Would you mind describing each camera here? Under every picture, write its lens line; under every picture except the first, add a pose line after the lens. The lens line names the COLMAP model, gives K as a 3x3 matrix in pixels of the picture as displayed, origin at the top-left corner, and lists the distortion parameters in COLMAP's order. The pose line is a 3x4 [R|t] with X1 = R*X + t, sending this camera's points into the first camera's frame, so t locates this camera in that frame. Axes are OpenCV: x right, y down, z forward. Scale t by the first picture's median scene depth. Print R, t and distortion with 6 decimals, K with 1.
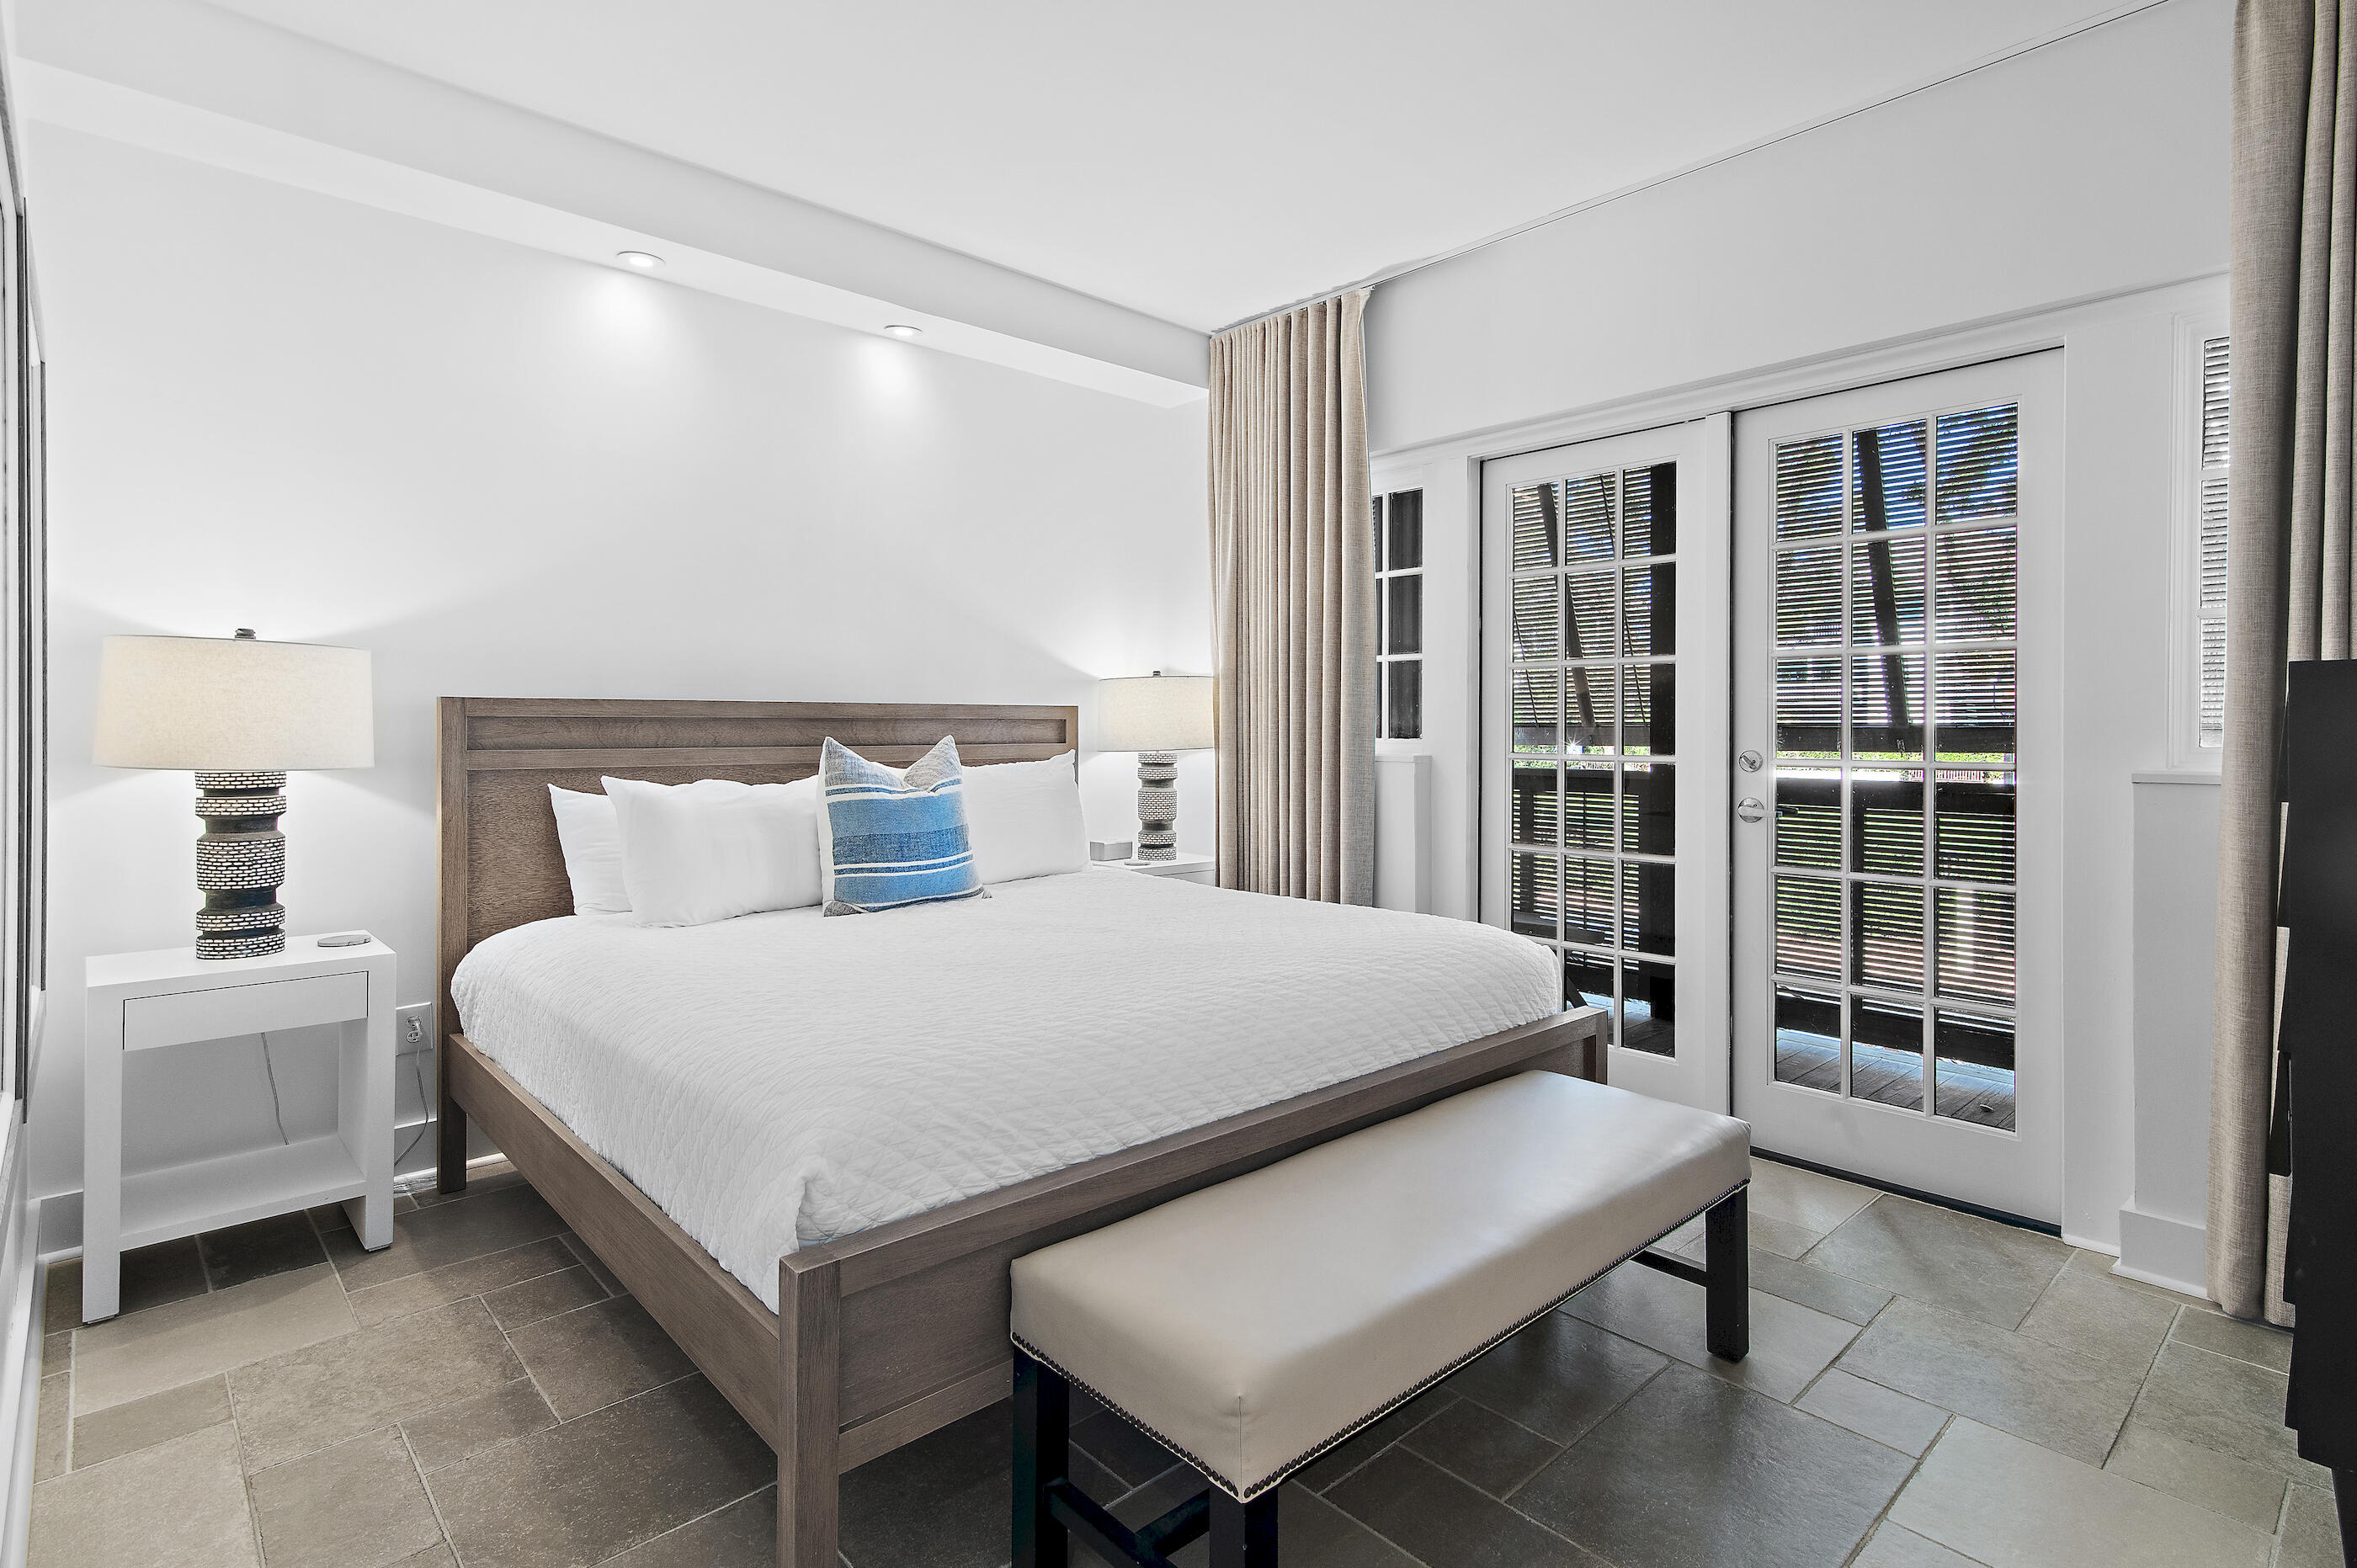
lens RADIAL K [[1182.8, 0, 1079.4], [0, 1182.8, 734.1], [0, 0, 1]] dist [0.000827, 0.002795]
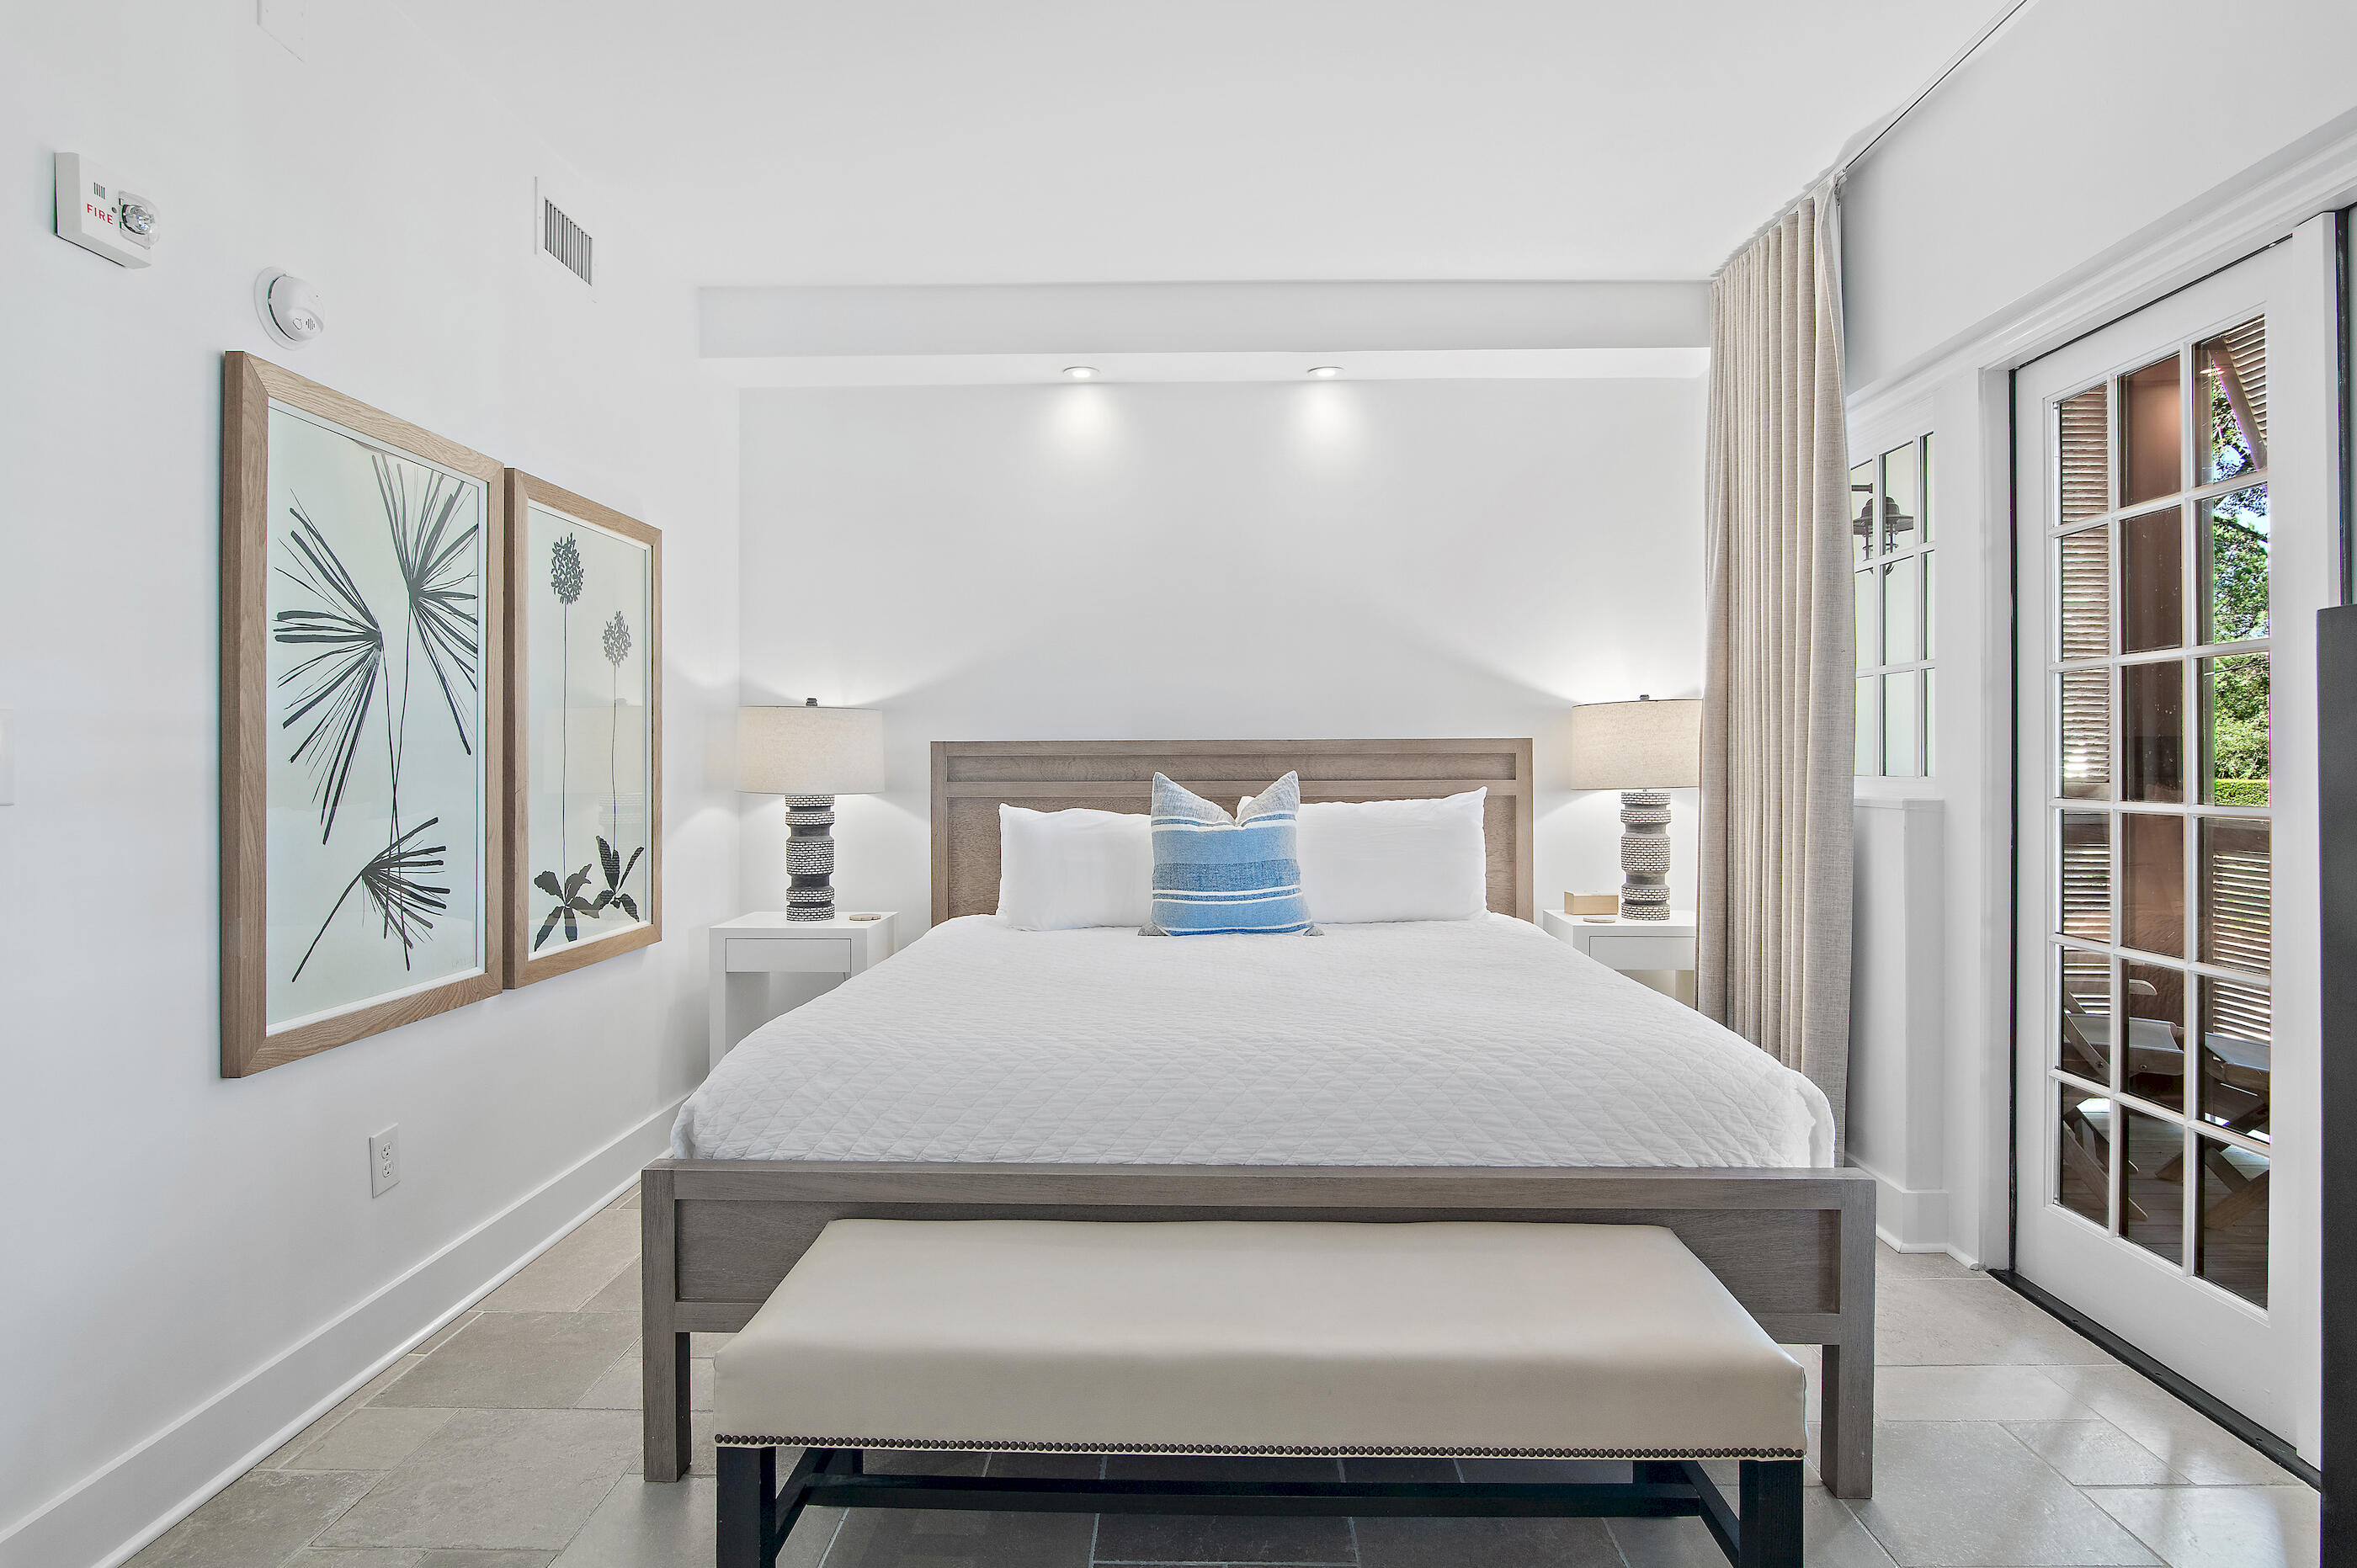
lens RADIAL K [[1182.8, 0, 1167.2], [0, 1182.8, 765.2], [0, 0, 1]] dist [0.000827, 0.002795]
pose [[0.731051, 0.000469, -0.682323, 0.542153], [-0.000711, 1.000000, -0.000075, -0.004573], [0.682323, 0.000540, 0.731051, 0.202089]]
